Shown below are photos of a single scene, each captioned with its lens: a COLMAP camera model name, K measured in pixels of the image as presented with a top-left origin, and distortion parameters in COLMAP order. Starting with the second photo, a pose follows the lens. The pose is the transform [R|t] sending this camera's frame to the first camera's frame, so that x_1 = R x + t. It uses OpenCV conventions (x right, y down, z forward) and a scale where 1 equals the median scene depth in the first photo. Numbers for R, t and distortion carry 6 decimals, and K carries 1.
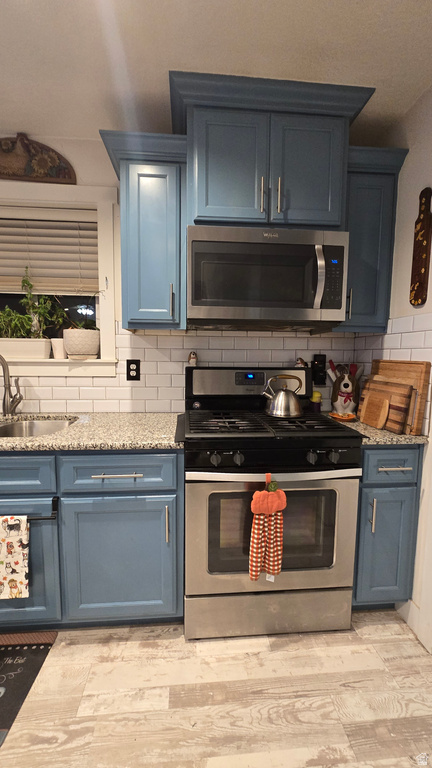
lens RADIAL K [[309.2, 0, 213.3], [0, 309.2, 385.6], [0, 0, 1]] dist [-0.000166, 0.000279]
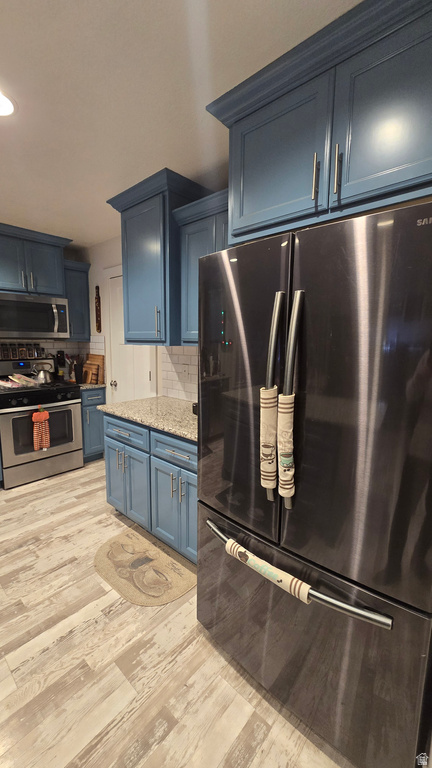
lens RADIAL K [[314.3, 0, 211.4], [0, 314.3, 384.5], [0, 0, 1]] dist [-0.001163, -0.000285]
pose [[0.734668, -0.097059, 0.671448, -0.408996], [0.059983, 0.995130, 0.078218, 0.015905], [-0.675770, -0.017188, 0.736912, -1.471191]]
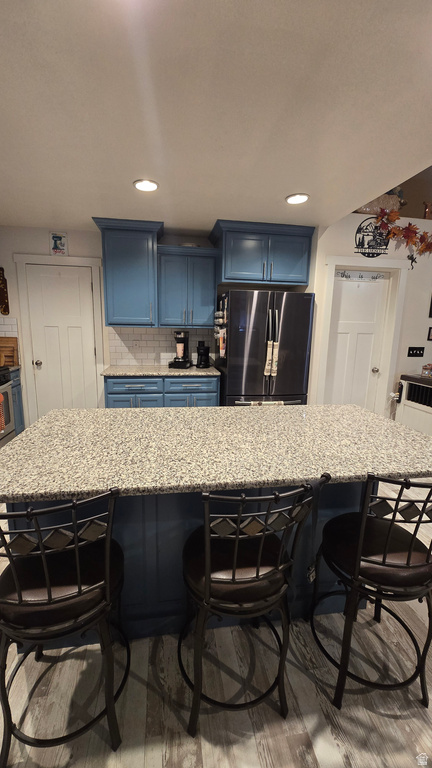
lens RADIAL K [[309.2, 0, 213.3], [0, 309.2, 385.6], [0, 0, 1]] dist [-0.000166, 0.000279]
pose [[-0.077755, -0.197800, 0.977154, -1.998405], [0.074596, 0.976219, 0.203546, -0.078848], [-0.994178, 0.088718, -0.061151, -0.460661]]
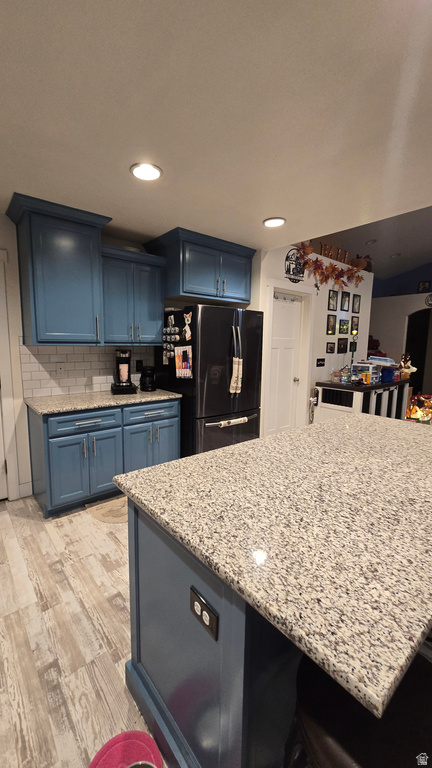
lens RADIAL K [[309.2, 0, 213.3], [0, 309.2, 385.6], [0, 0, 1]] dist [-0.000166, 0.000279]
pose [[-0.571711, -0.127576, 0.810476, -1.511171], [0.061348, 0.978424, 0.197288, -0.158043], [-0.818158, 0.162513, -0.551549, 0.328507]]
